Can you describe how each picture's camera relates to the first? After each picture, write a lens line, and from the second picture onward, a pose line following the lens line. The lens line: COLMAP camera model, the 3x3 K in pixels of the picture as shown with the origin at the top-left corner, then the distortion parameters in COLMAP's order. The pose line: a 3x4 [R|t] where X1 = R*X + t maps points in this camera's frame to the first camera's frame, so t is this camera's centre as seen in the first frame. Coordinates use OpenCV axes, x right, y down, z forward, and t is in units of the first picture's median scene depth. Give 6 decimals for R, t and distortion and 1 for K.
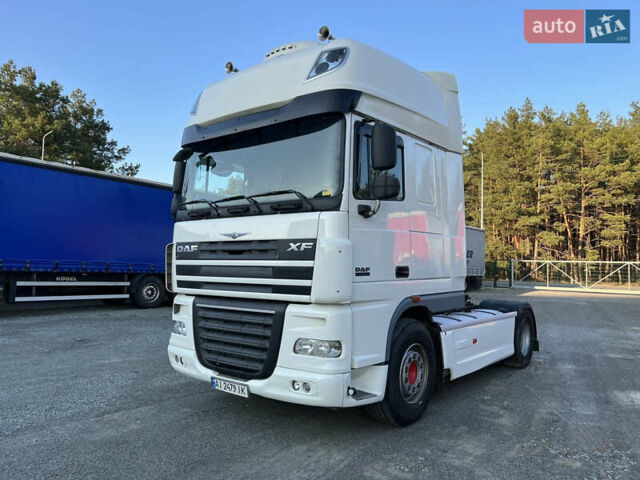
lens RADIAL K [[480.6, 0, 325.8], [0, 480.6, 230.2], [0, 0, 1]] dist [0.034084, -0.034217]
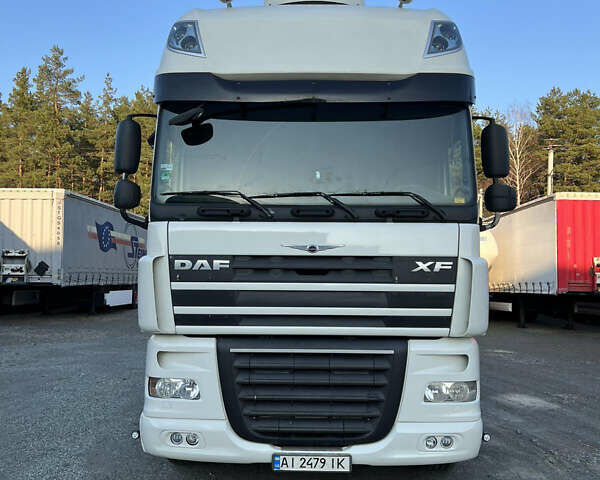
lens RADIAL K [[584.4, 0, 300.1], [0, 584.4, 240.9], [0, 0, 1]] dist [0.013568, 0.000000]
pose [[0.799647, 0.026535, 0.599884, -0.715319], [-0.040792, 0.999116, 0.010181, -0.007627], [-0.599084, -0.032612, 0.800022, 0.325083]]
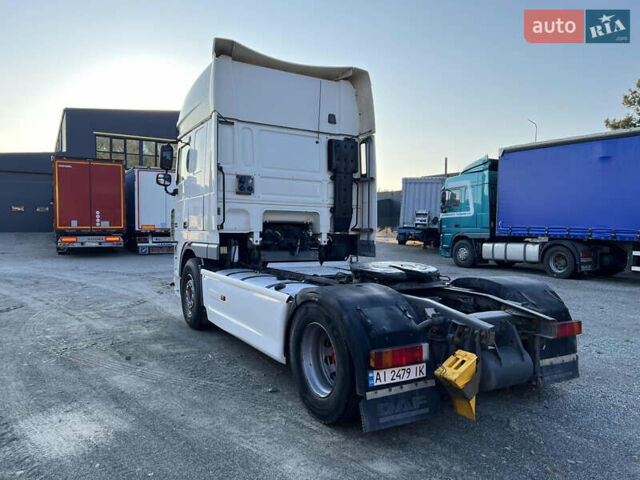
lens RADIAL K [[480.6, 0, 320.7], [0, 480.6, 241.4], [0, 0, 1]] dist [0.034084, -0.034217]
pose [[-0.366339, 0.004559, -0.930470, 1.461677], [0.046238, 0.998842, -0.013310, 0.178737], [0.929332, -0.047899, -0.366126, 1.992957]]
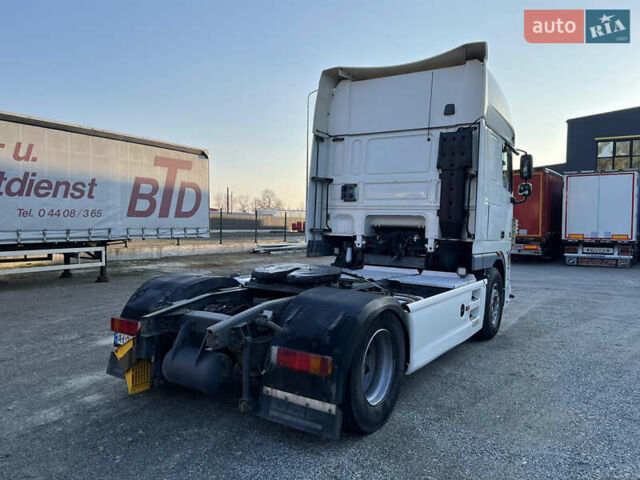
lens RADIAL K [[480.6, 0, 321.3], [0, 480.6, 239.4], [0, 0, 1]] dist [0.034084, -0.034217]
pose [[-0.994840, -0.039713, -0.093356, 0.458687], [-0.035539, 0.998311, -0.045947, 0.209338], [0.095023, -0.042392, -0.994572, 2.803952]]
